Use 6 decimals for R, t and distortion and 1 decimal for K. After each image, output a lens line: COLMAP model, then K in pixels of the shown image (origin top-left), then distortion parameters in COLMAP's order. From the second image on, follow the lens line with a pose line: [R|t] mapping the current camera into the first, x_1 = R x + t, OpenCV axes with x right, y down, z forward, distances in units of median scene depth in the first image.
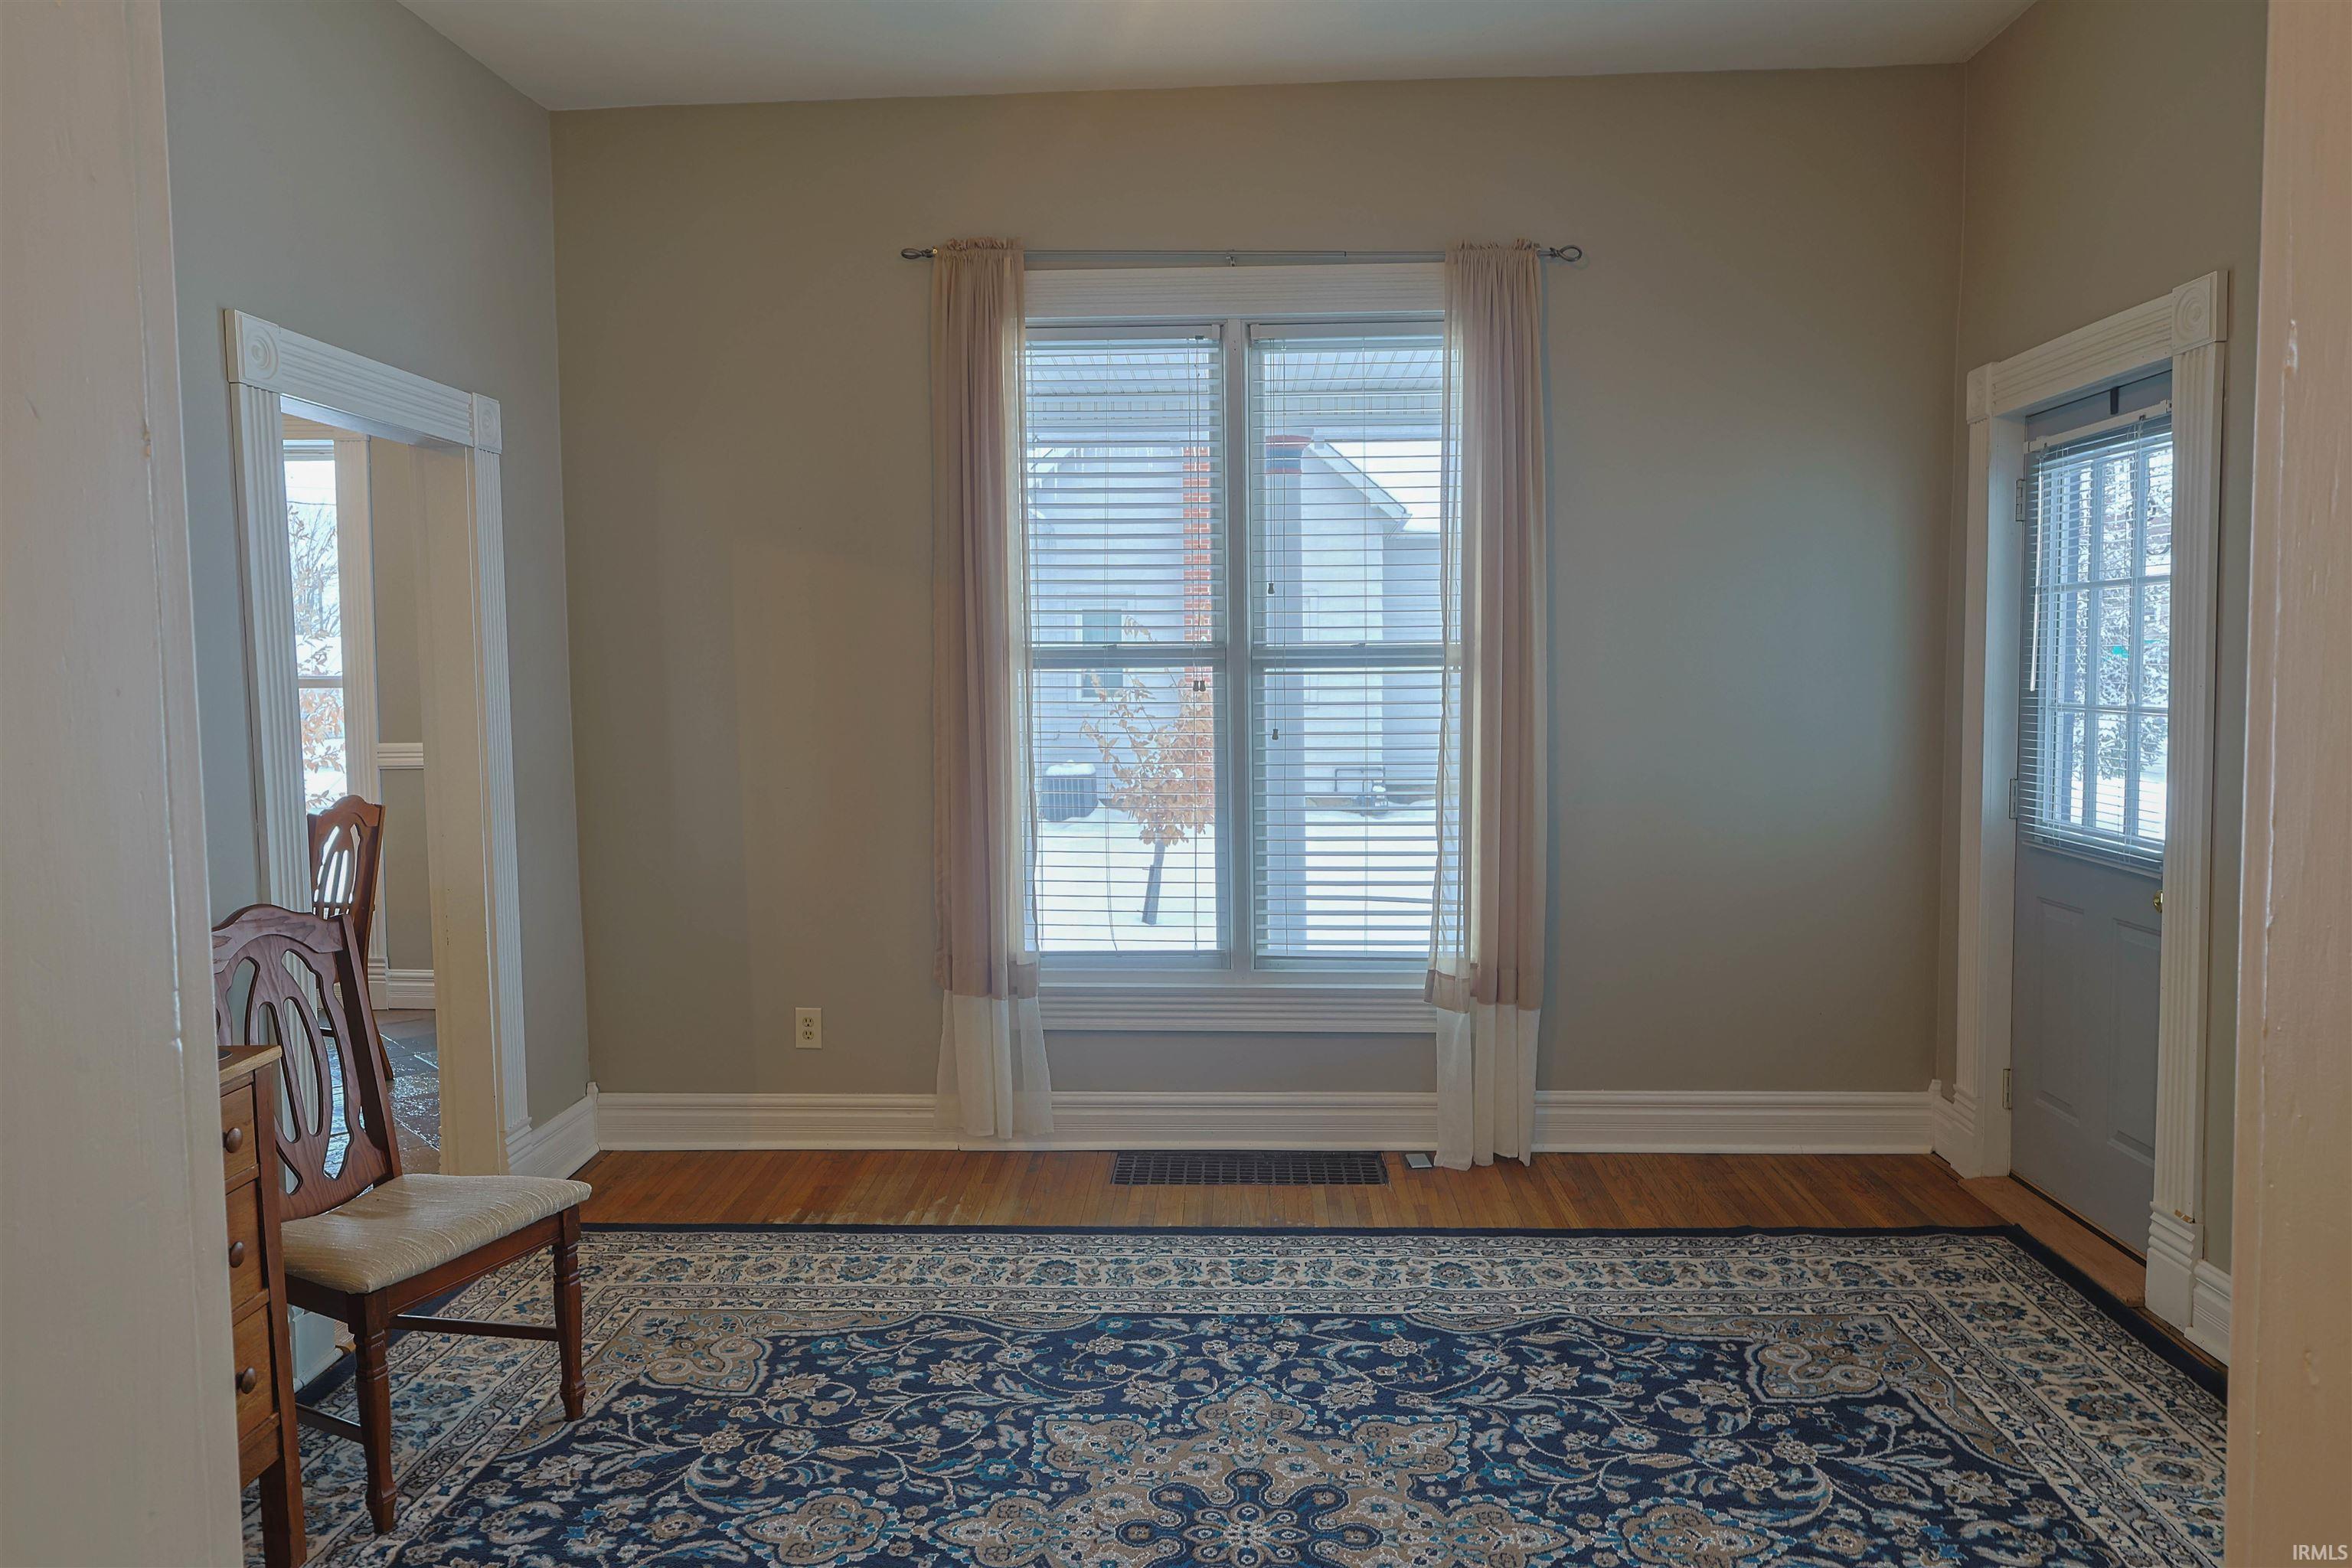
lens RADIAL K [[1551.9, 0, 1178.5], [0, 1551.9, 786.1], [0, 0, 1]] dist [-0.000605, 0.003226]
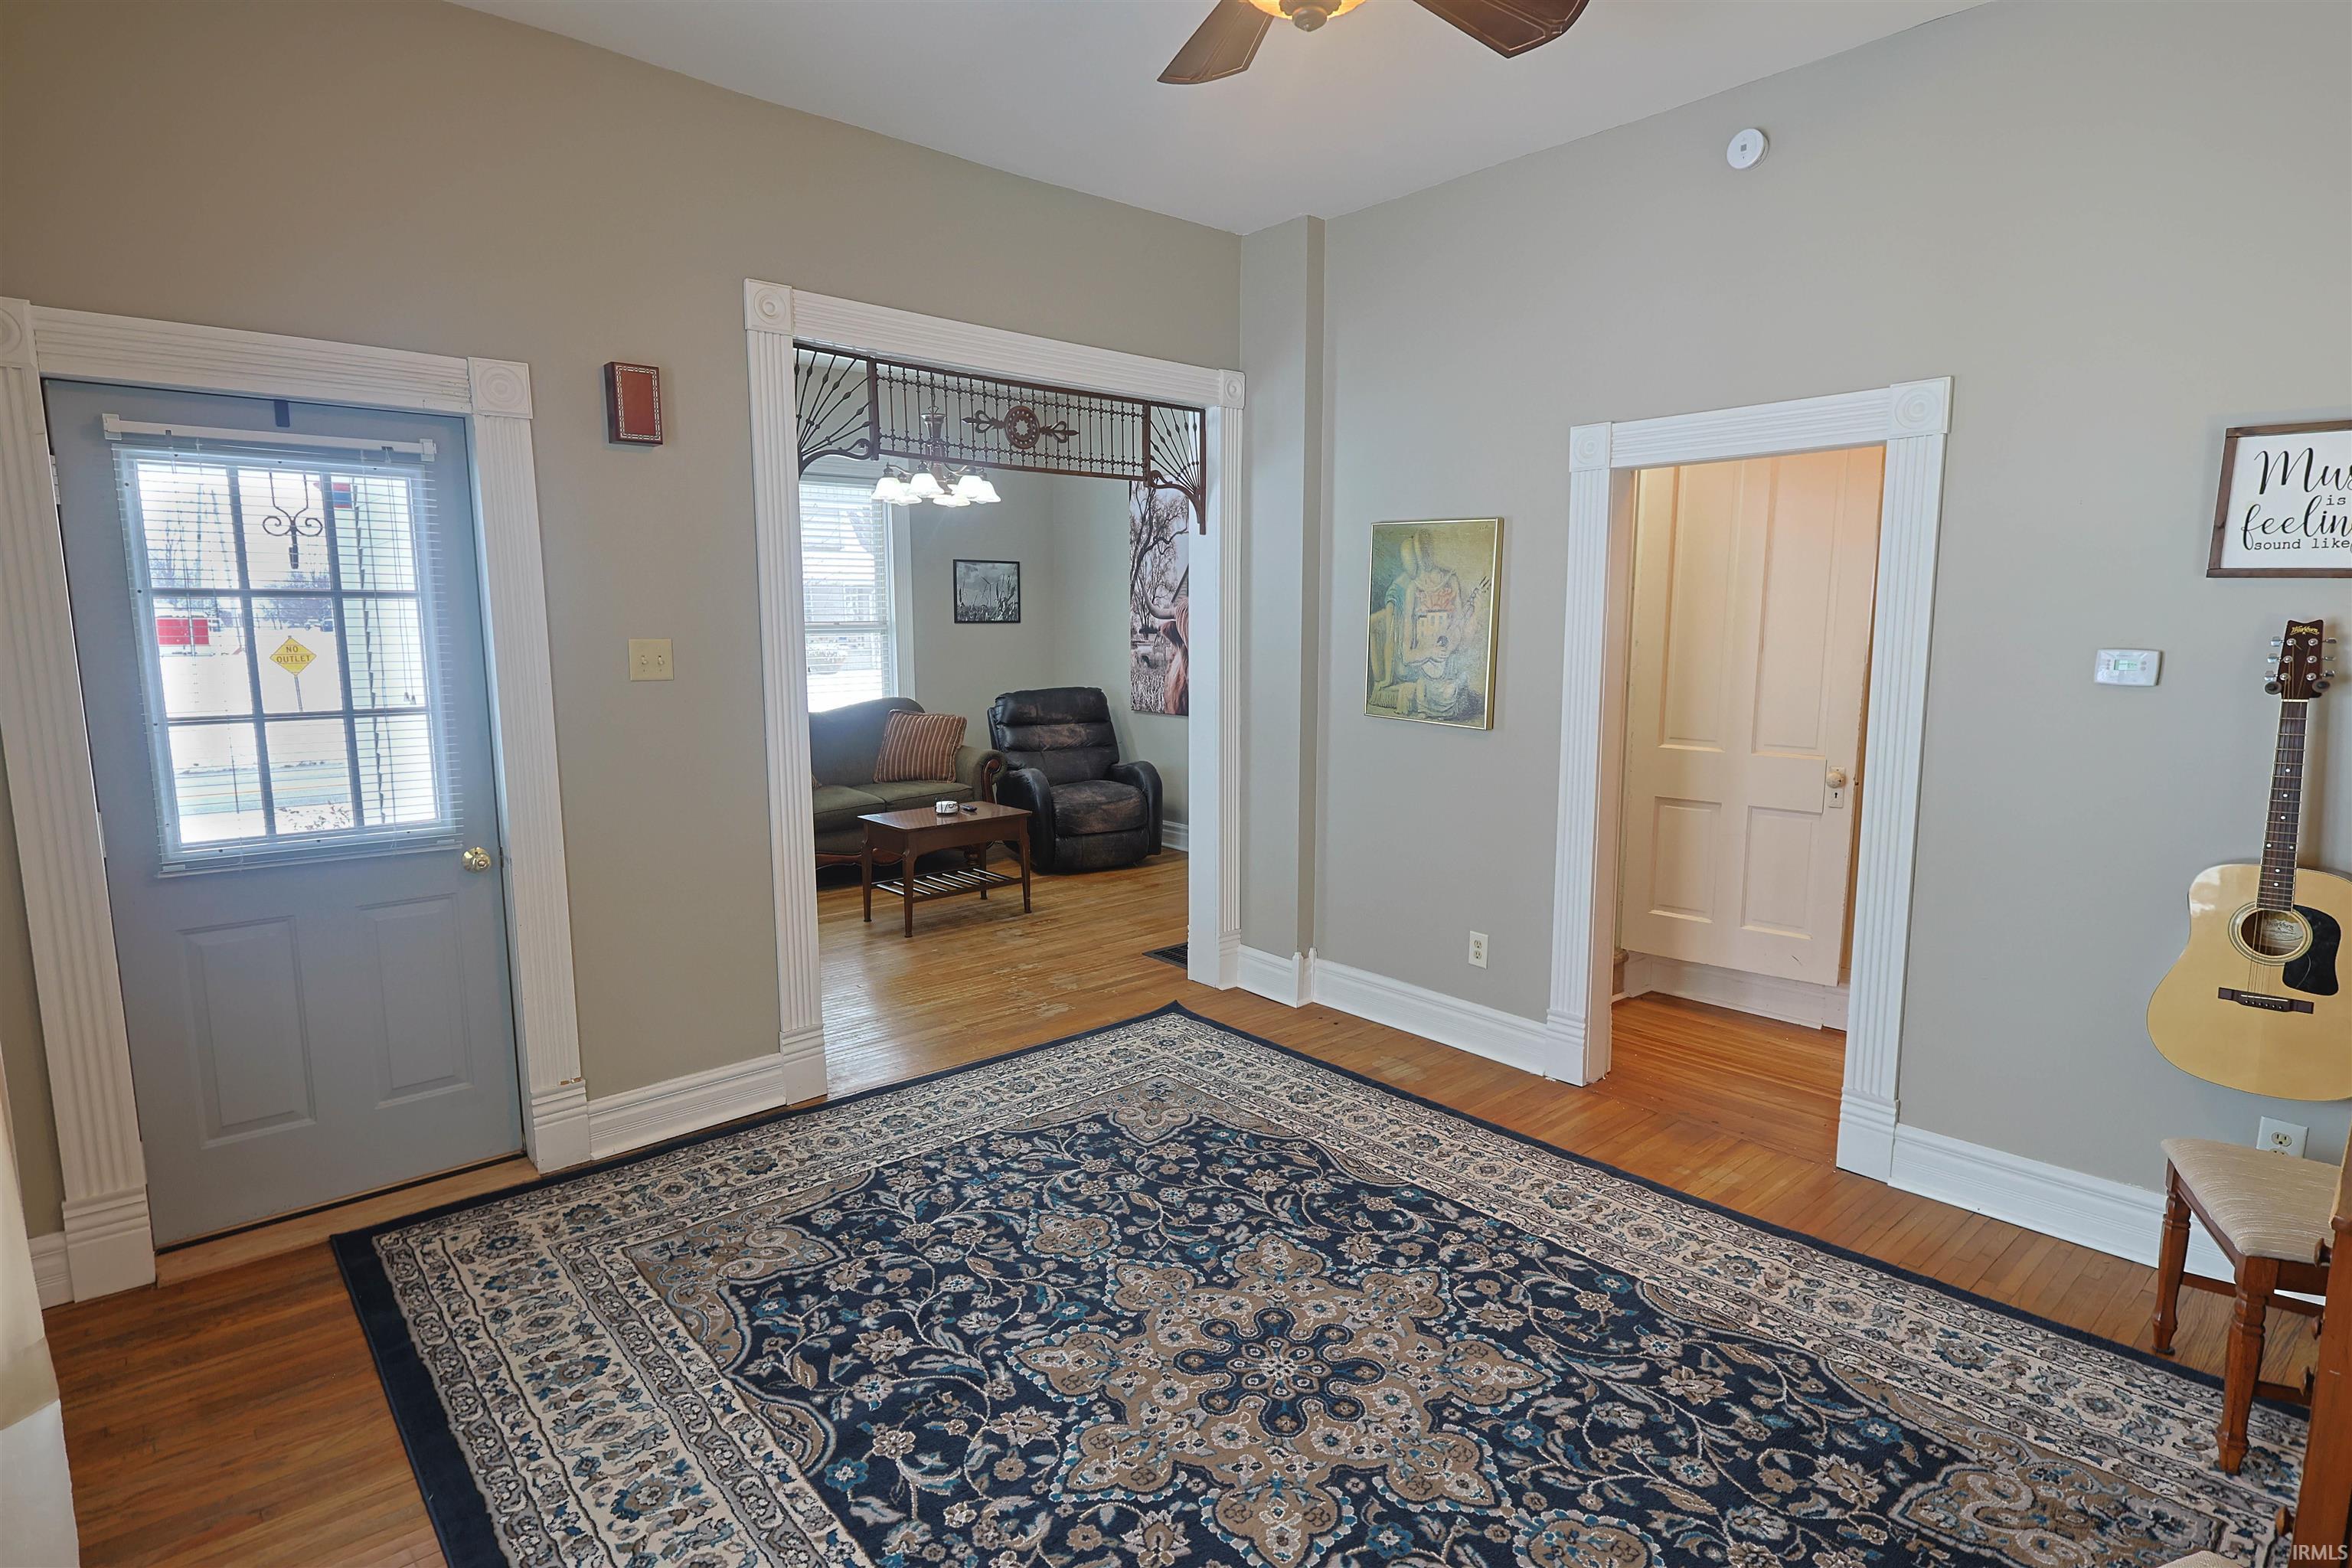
lens RADIAL K [[1210.2, 0, 1183.7], [0, 1210.2, 781.0], [0, 0, 1]] dist [-0.003338, 0.001561]
pose [[-0.699810, -0.080105, 0.709823, -0.432678], [0.067334, 0.981871, 0.177190, -0.123334], [-0.711148, 0.171794, -0.681729, 1.275118]]
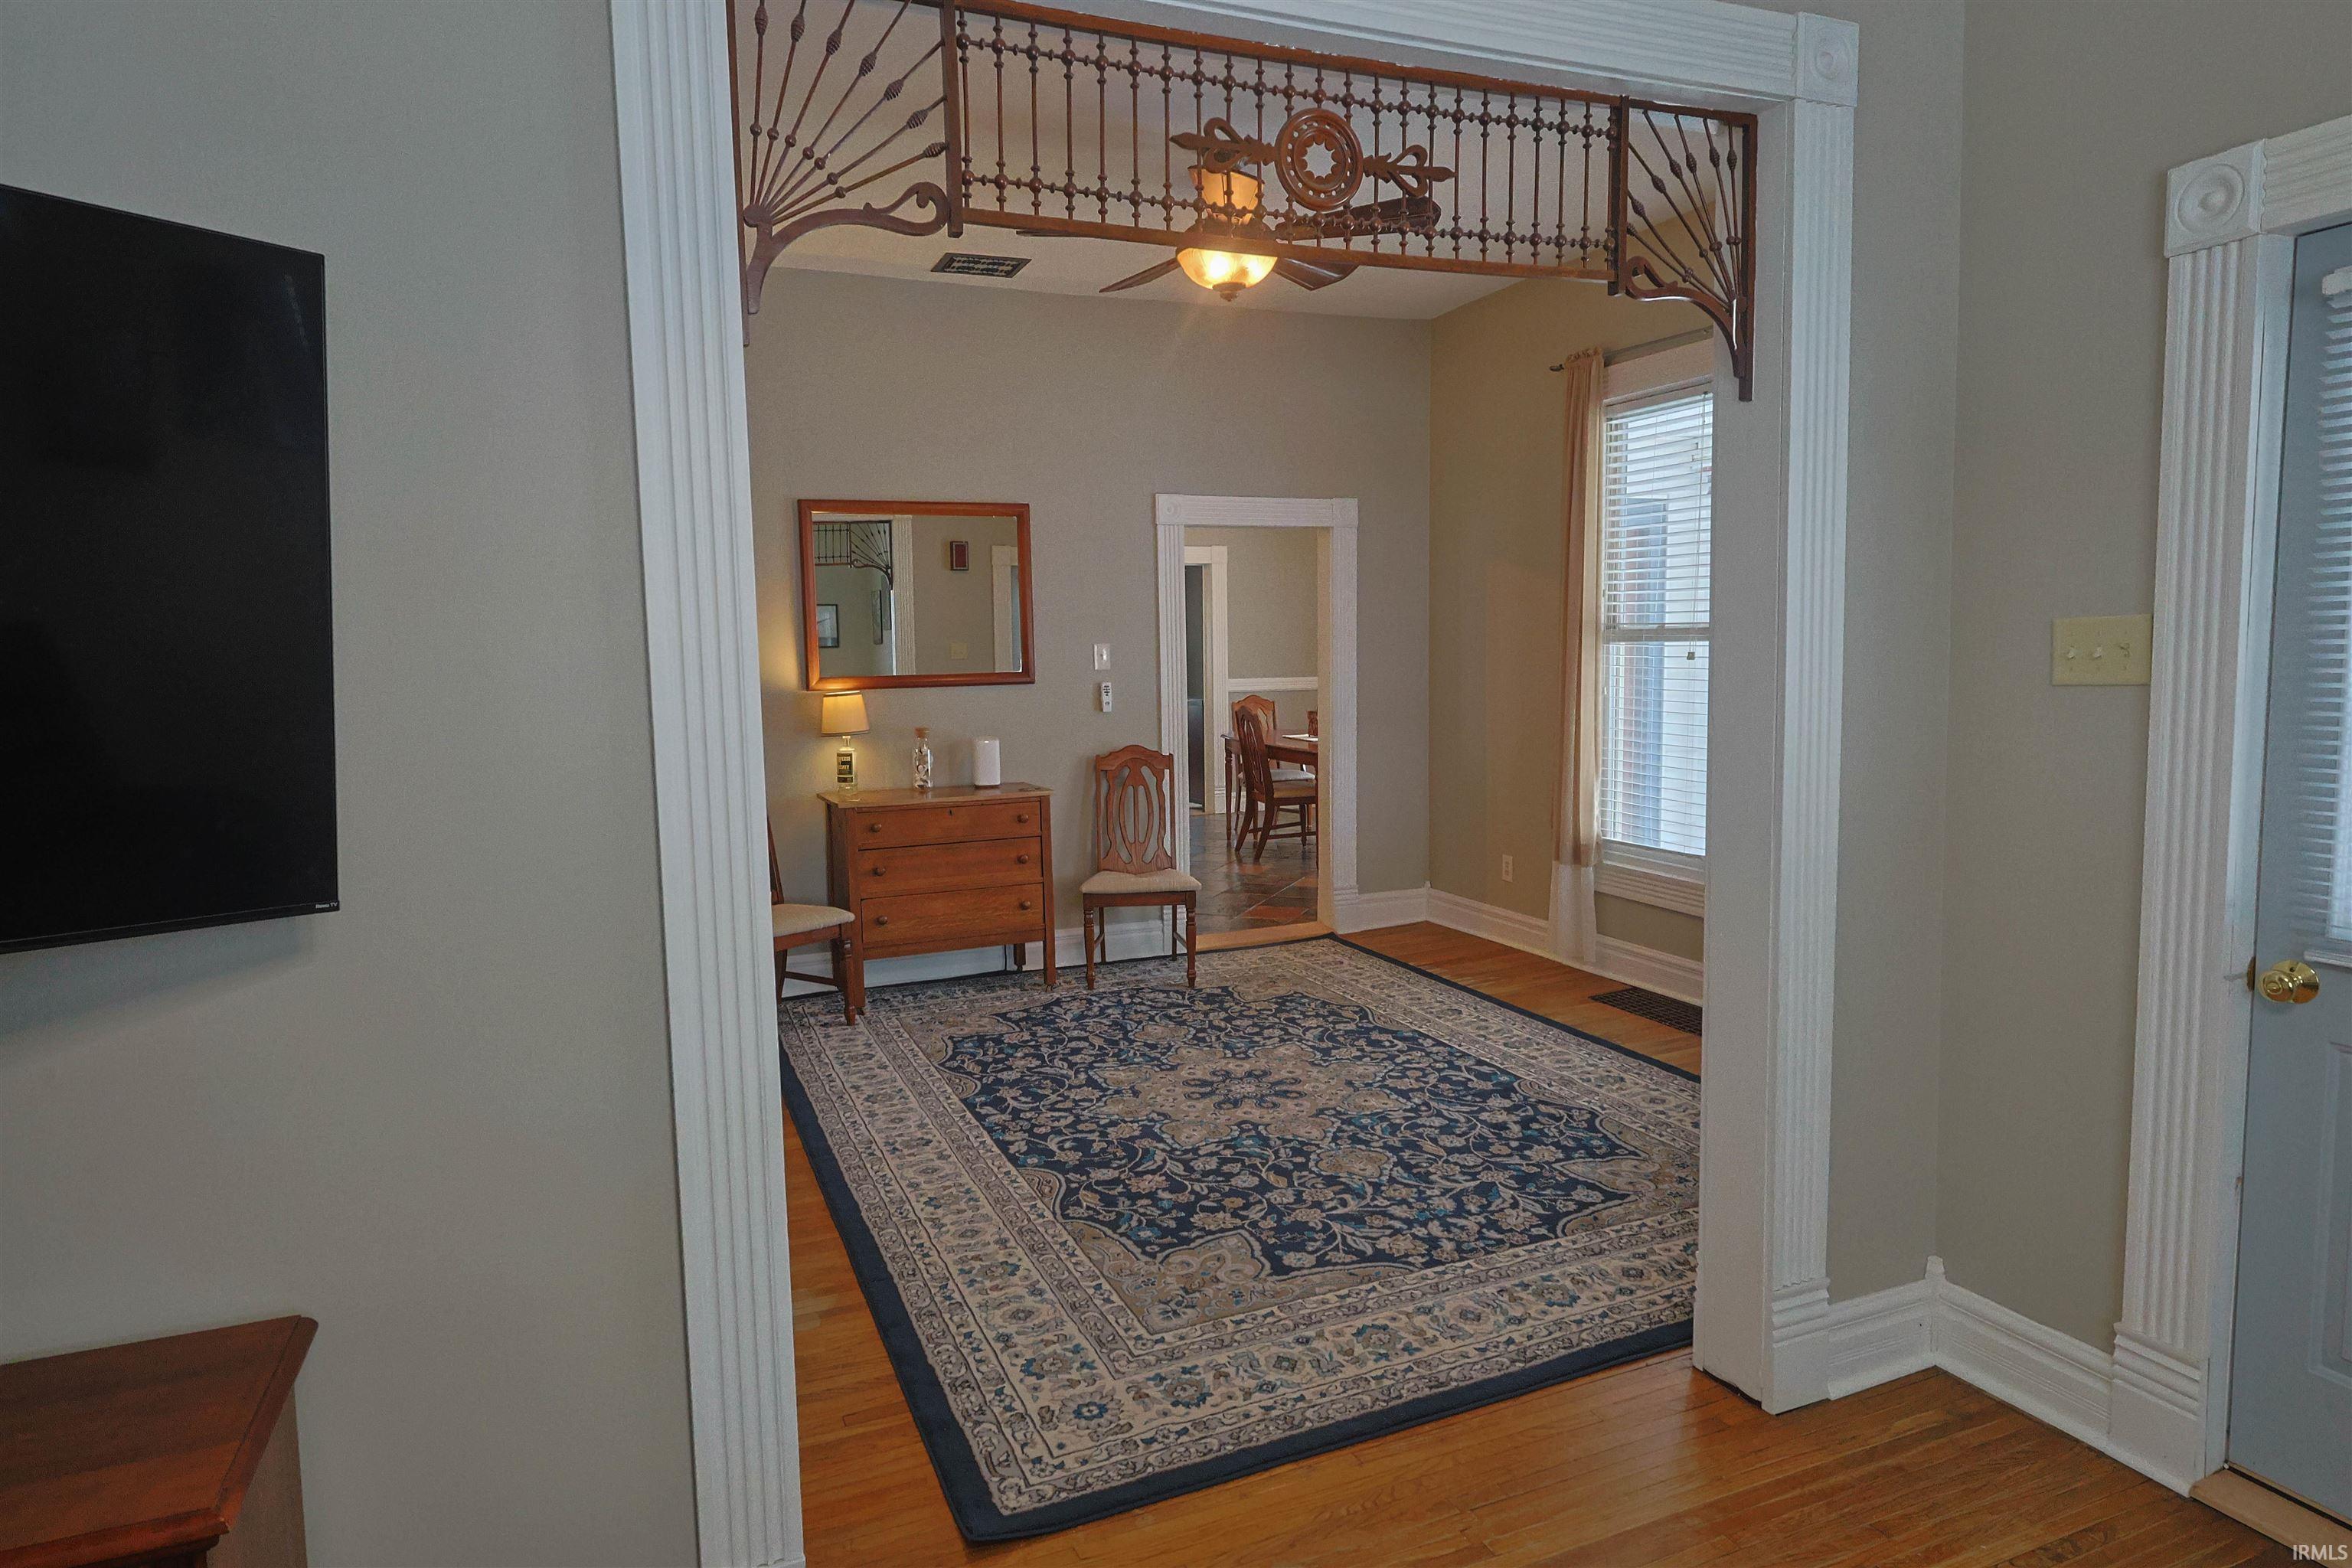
lens RADIAL K [[1369.6, 0, 1183.5], [0, 1369.6, 781.3], [0, 0, 1]] dist [0.001344, 0.002089]
pose [[0.433045, 0.094227, -0.896434, 1.208514], [-0.054704, 0.995435, 0.078207, -0.034182], [0.899711, 0.015171, 0.436222, 0.122268]]
